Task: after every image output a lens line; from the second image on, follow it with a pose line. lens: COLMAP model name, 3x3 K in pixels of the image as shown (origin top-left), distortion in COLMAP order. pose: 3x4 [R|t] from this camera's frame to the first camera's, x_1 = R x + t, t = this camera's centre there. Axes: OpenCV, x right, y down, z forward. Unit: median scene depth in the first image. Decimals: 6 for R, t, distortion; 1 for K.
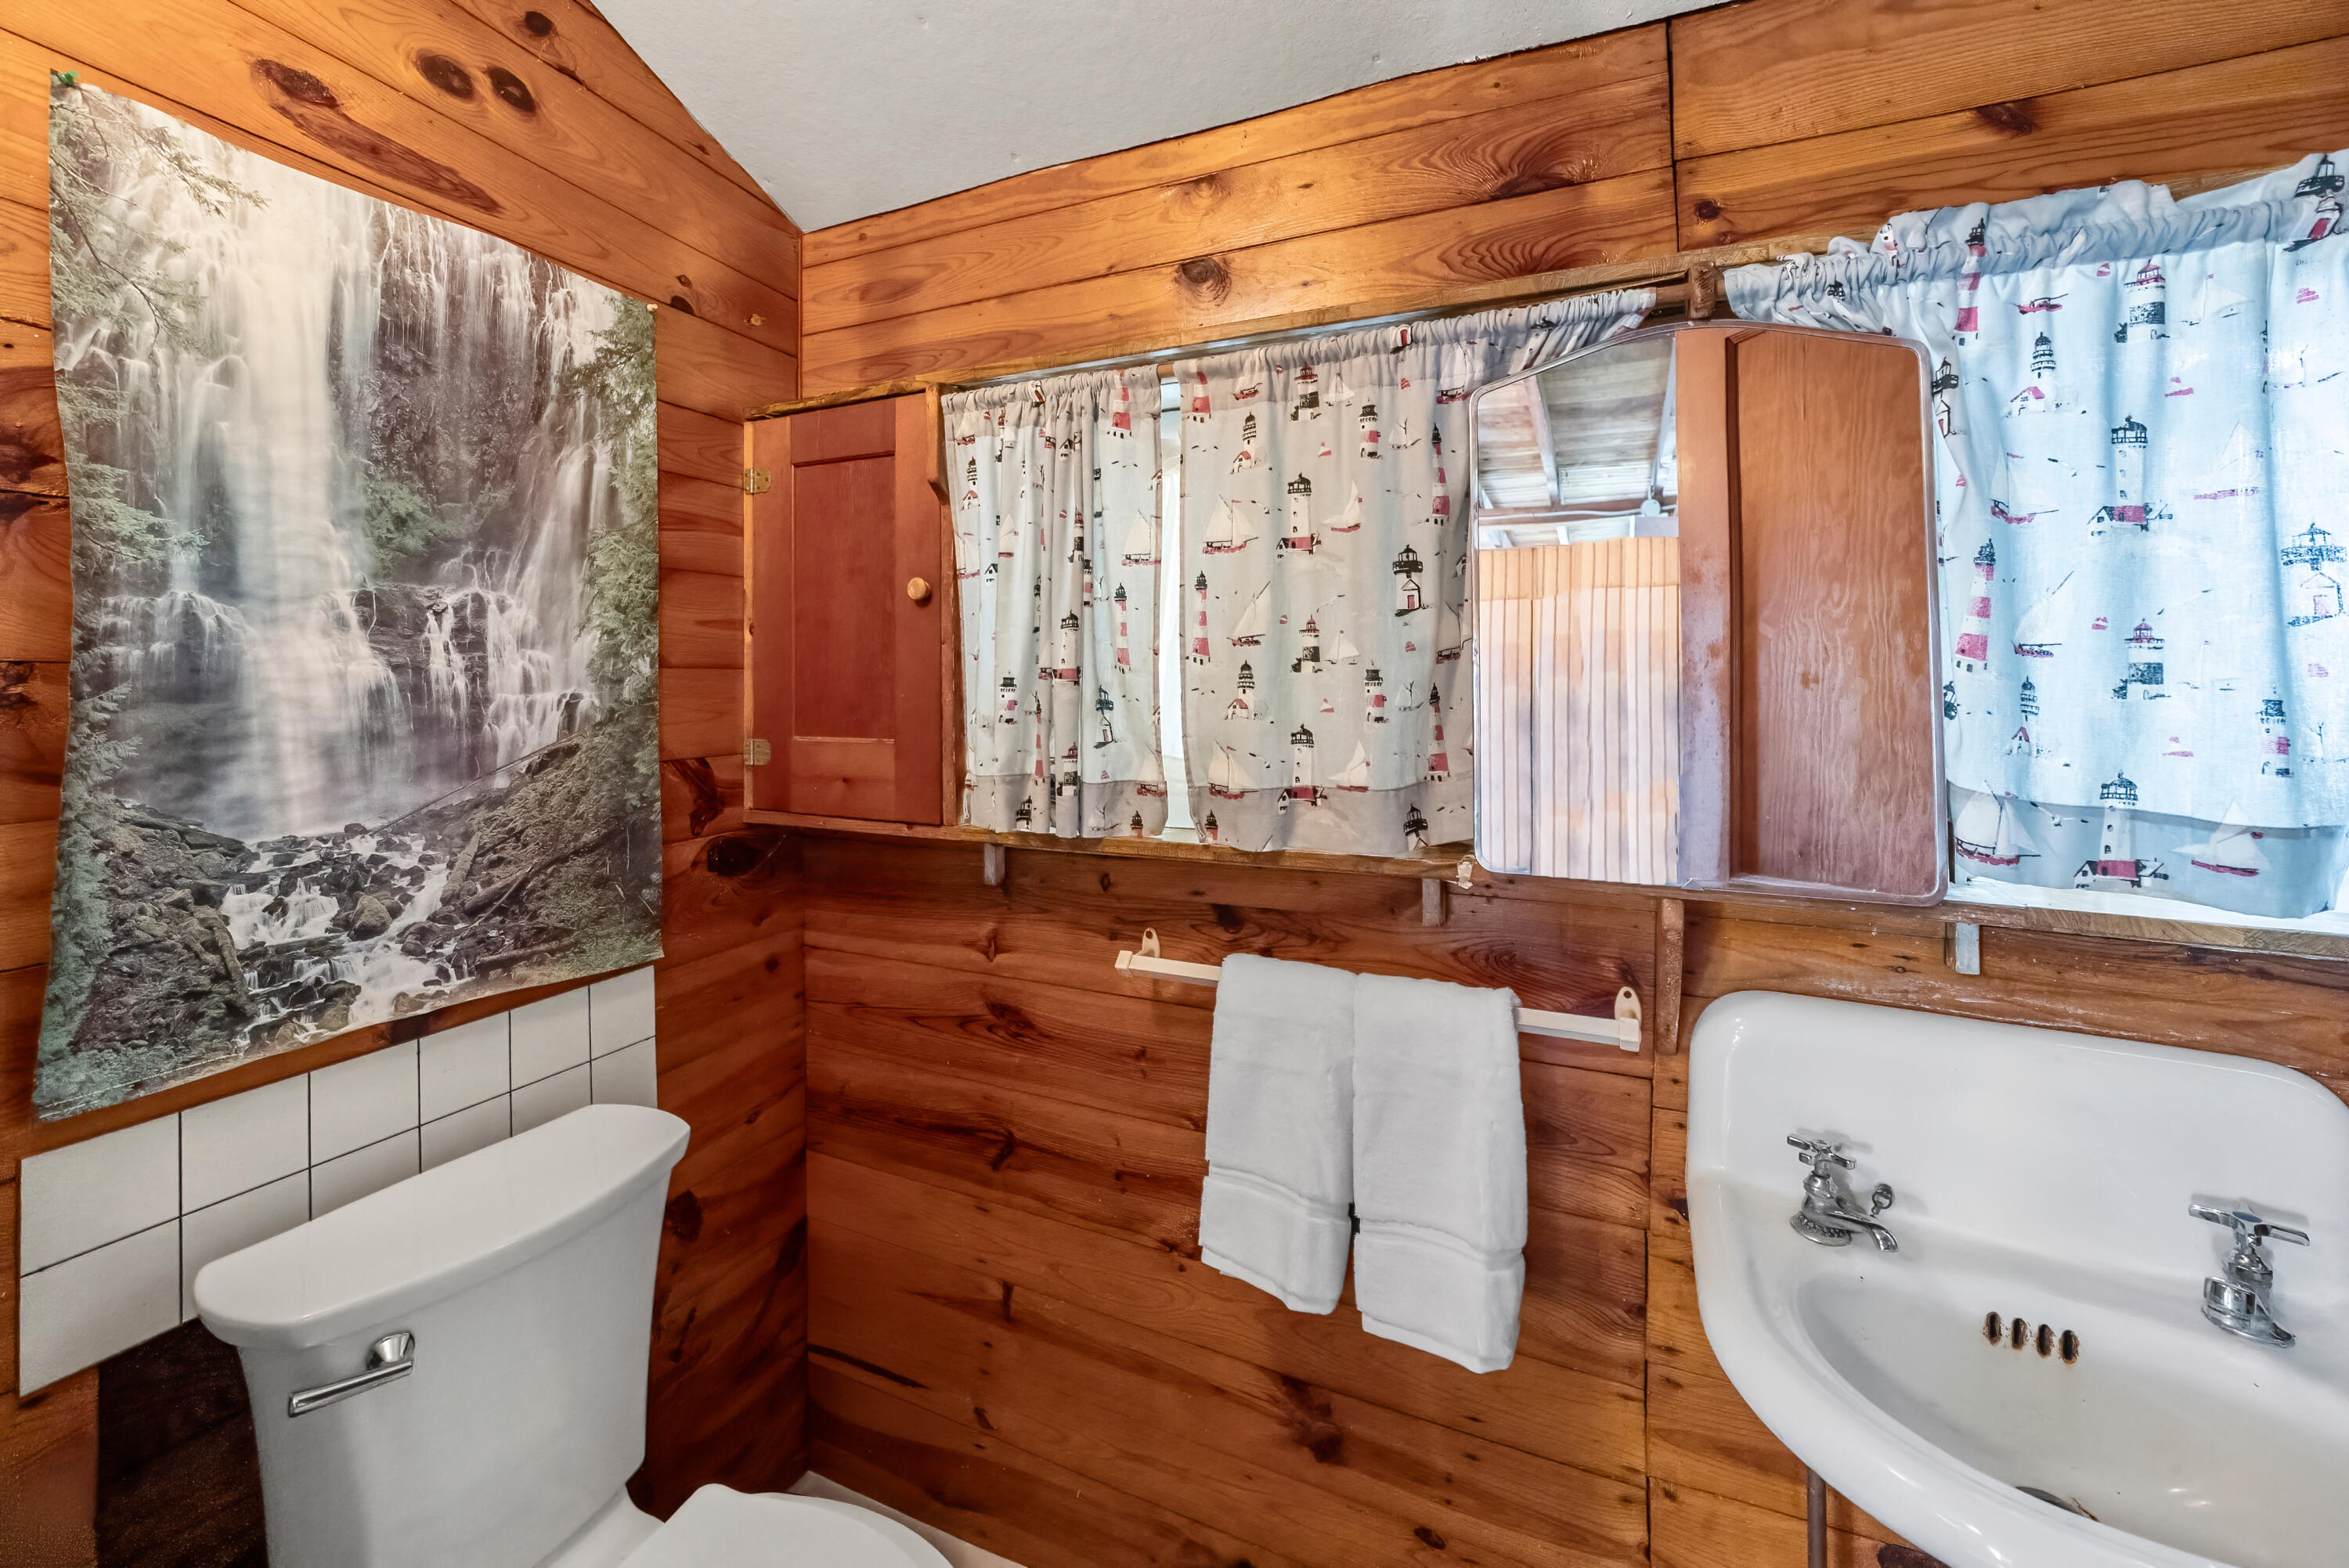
lens RADIAL K [[957.0, 0, 1204.3], [0, 957.0, 658.2], [0, 0, 1]] dist [-0.013010, 0.001844]
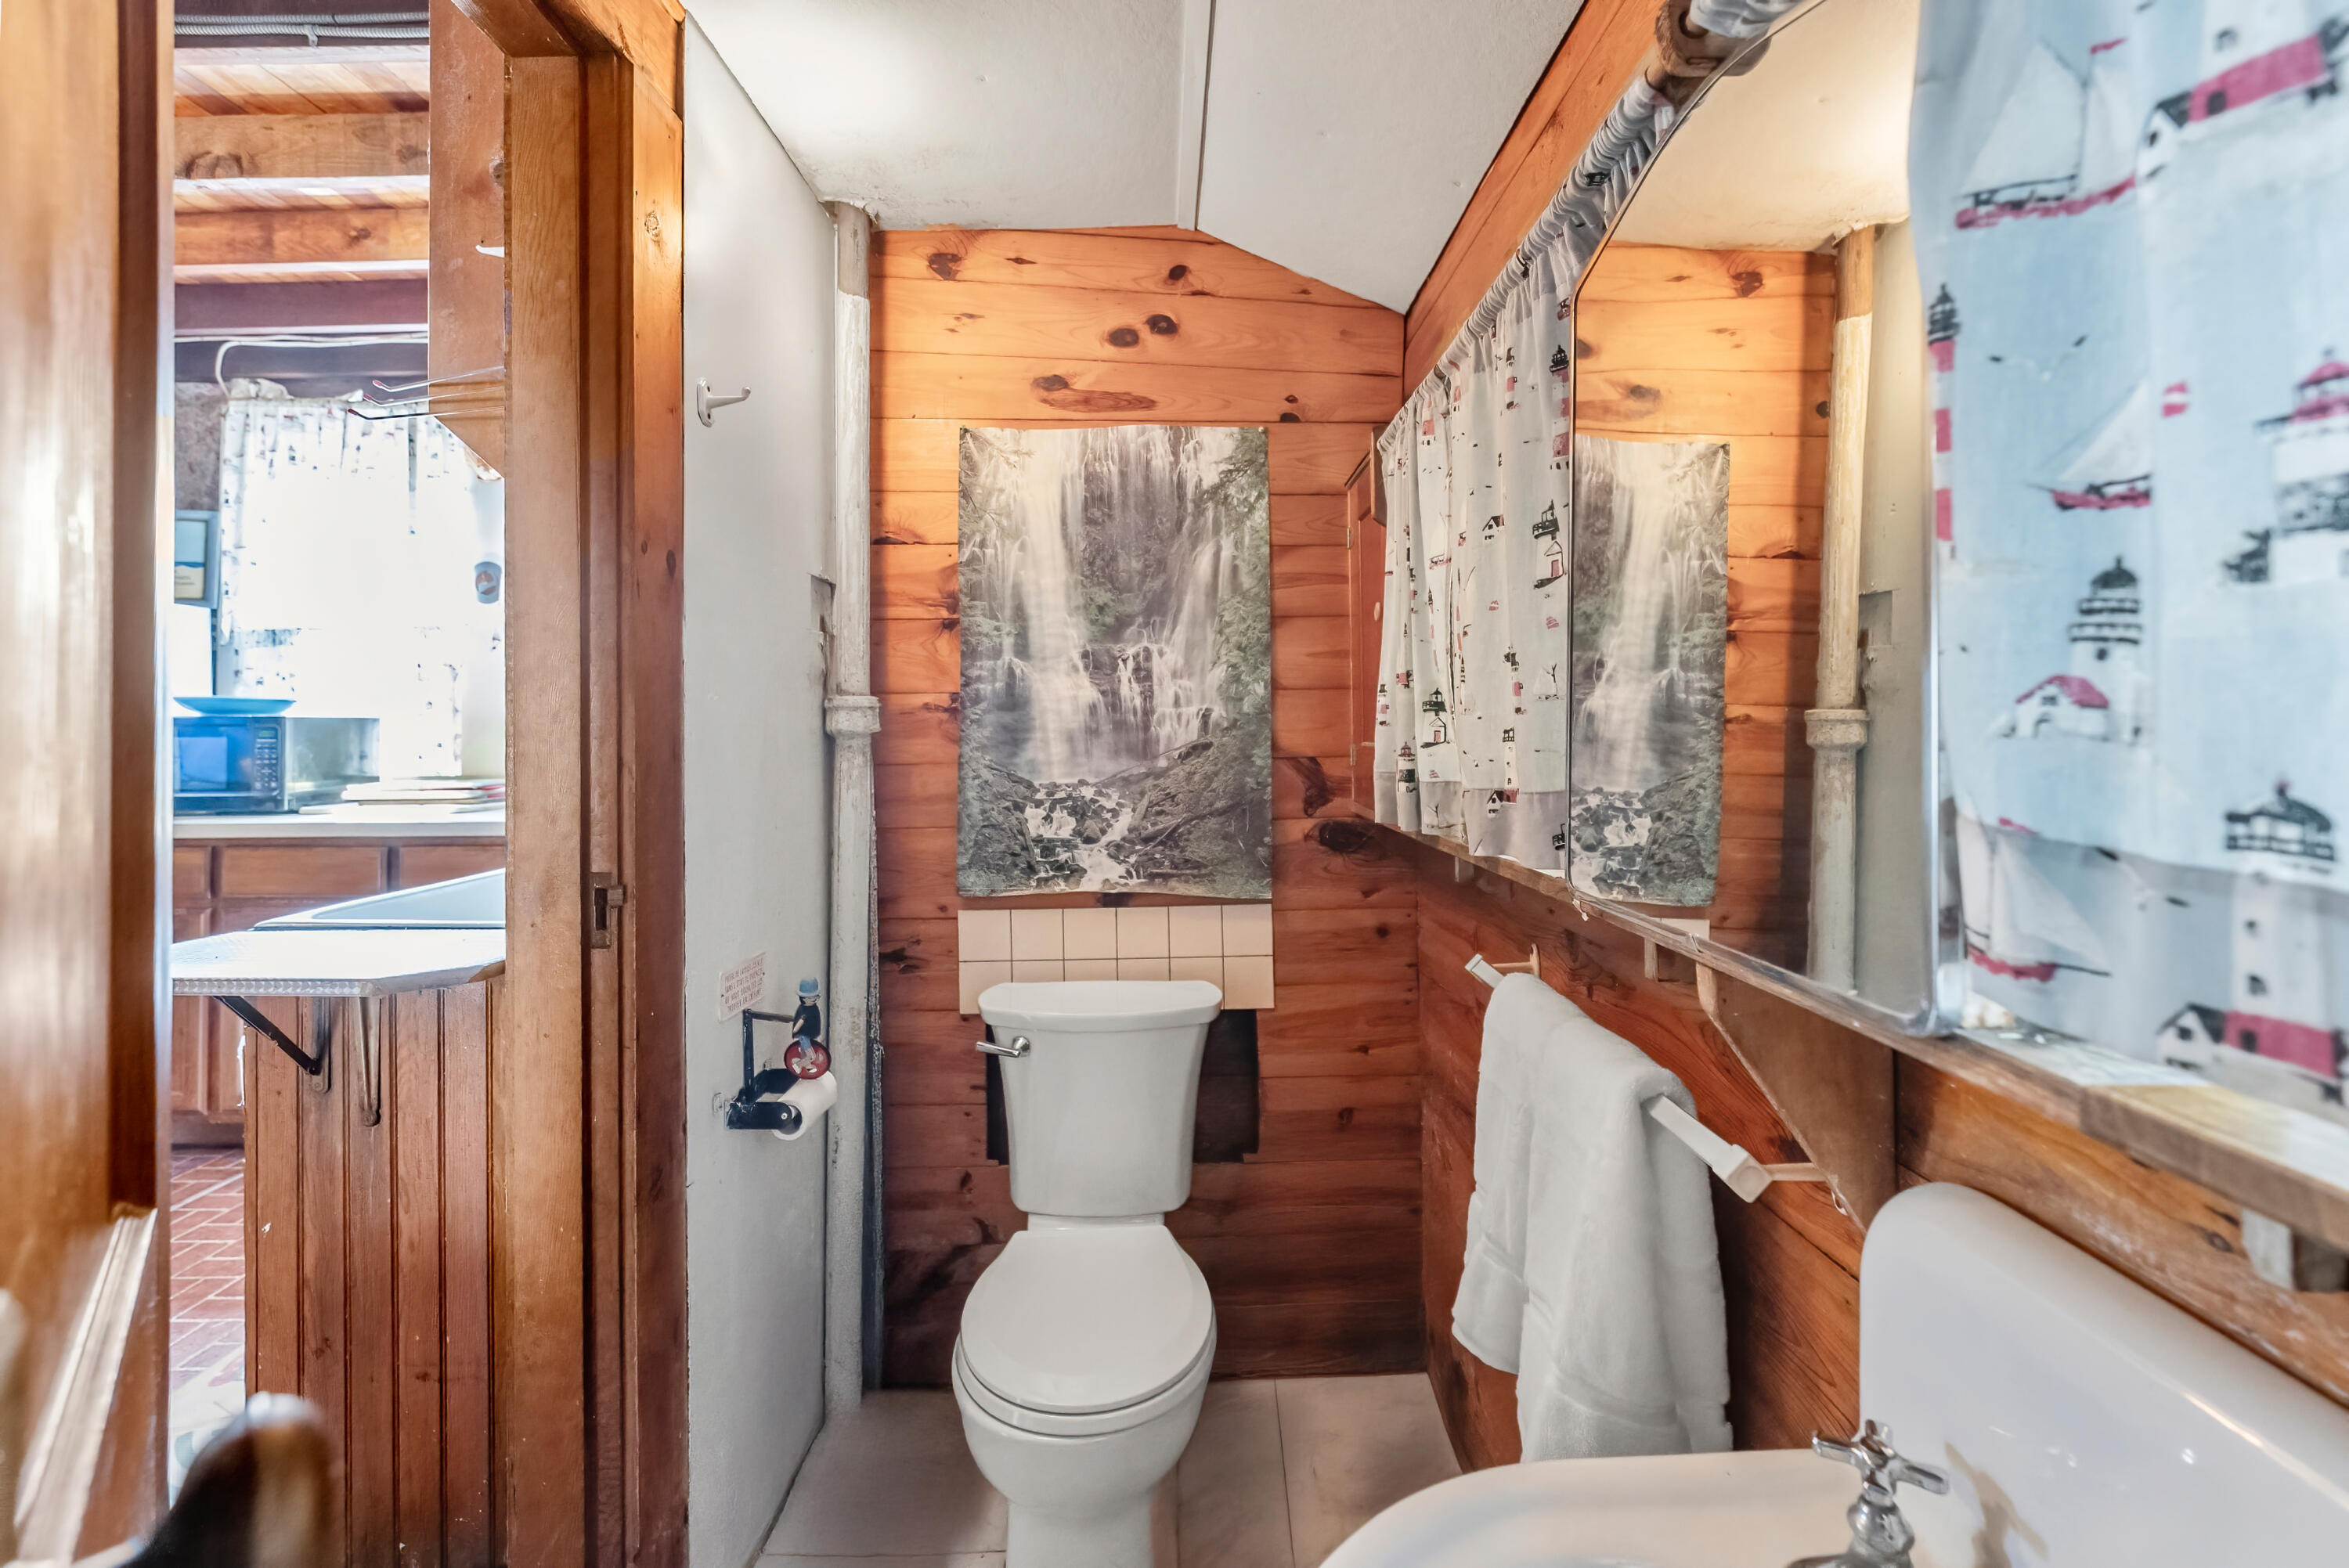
lens RADIAL K [[984.6, 0, 1171.2], [0, 984.6, 715.0], [0, 0, 1]] dist [-0.002456, 0.000568]
pose [[0.431538, -0.016071, -0.901952, 0.826396], [0.030040, 0.999543, -0.003437, 0.060381], [0.901594, -0.025612, 0.431824, 0.325158]]
